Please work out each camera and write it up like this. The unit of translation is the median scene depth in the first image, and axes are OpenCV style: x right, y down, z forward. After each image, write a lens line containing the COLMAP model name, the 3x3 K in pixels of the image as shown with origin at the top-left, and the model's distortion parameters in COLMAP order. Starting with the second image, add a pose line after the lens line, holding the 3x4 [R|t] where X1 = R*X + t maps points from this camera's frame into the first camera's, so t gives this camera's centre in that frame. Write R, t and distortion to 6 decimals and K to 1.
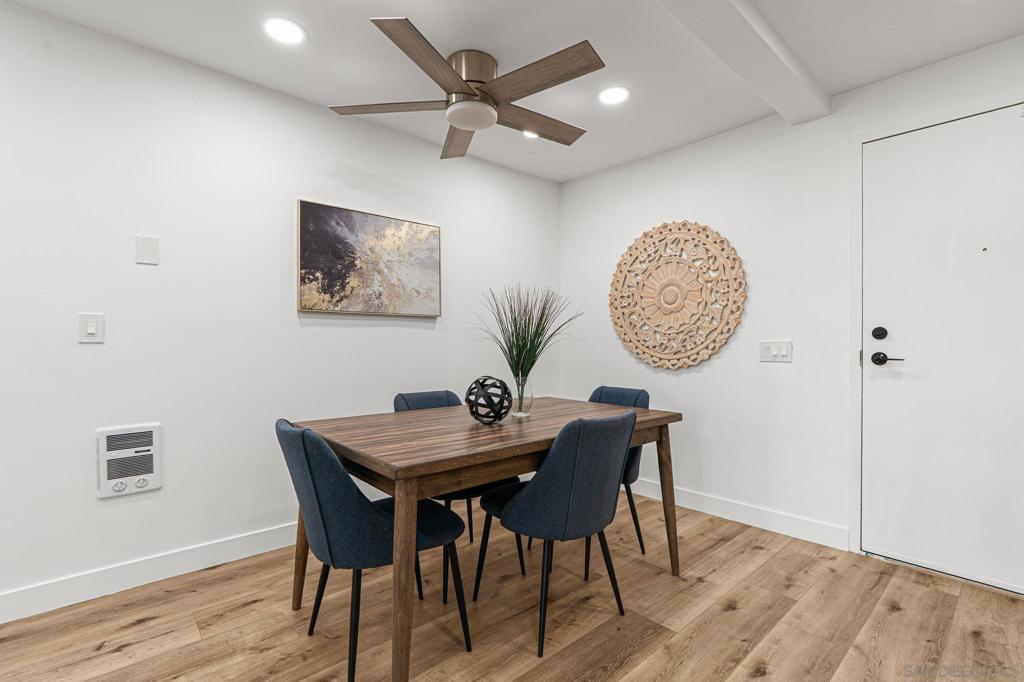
lens RADIAL K [[473.9, 0, 509.5], [0, 473.9, 341.6], [0, 0, 1]] dist [-0.007735, 0.002968]
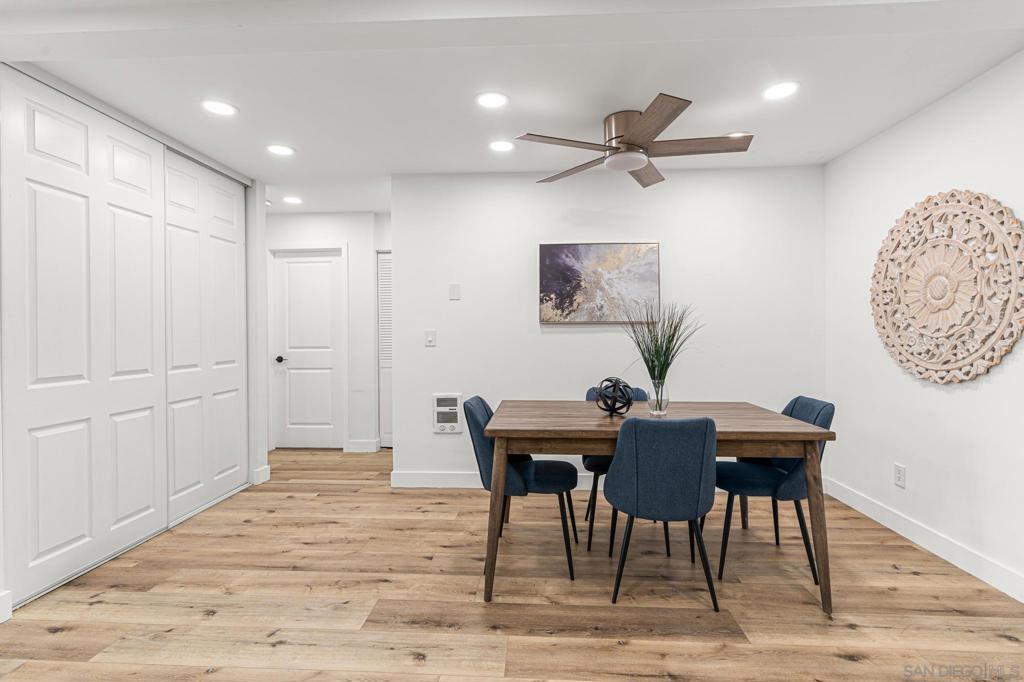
lens RADIAL K [[473.9, 0, 513.6], [0, 473.9, 329.5], [0, 0, 1]] dist [-0.007735, 0.002968]
pose [[0.706823, -0.011097, -0.707304, 0.525772], [0.005188, 0.999931, -0.010504, -0.033372], [0.707372, 0.003755, 0.706832, -0.053481]]
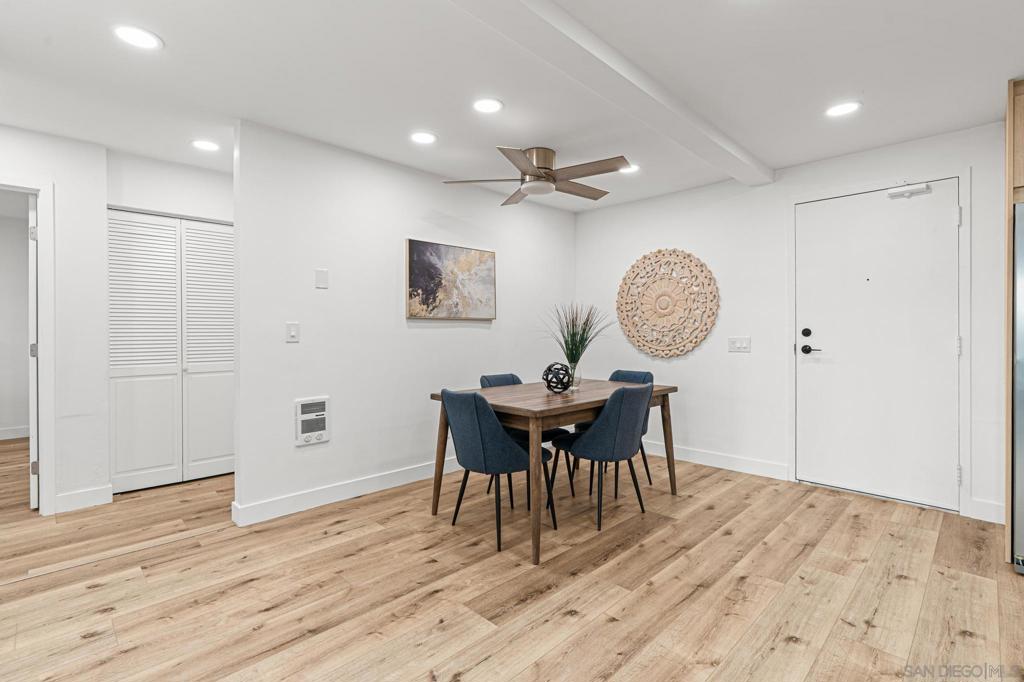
lens RADIAL K [[473.9, 0, 506.1], [0, 473.9, 327.9], [0, 0, 1]] dist [-0.007735, 0.002968]
pose [[0.999093, -0.002952, 0.042475, -0.225120], [0.003203, 0.999978, -0.005839, -0.026641], [-0.042457, 0.005970, 0.999080, -0.445346]]
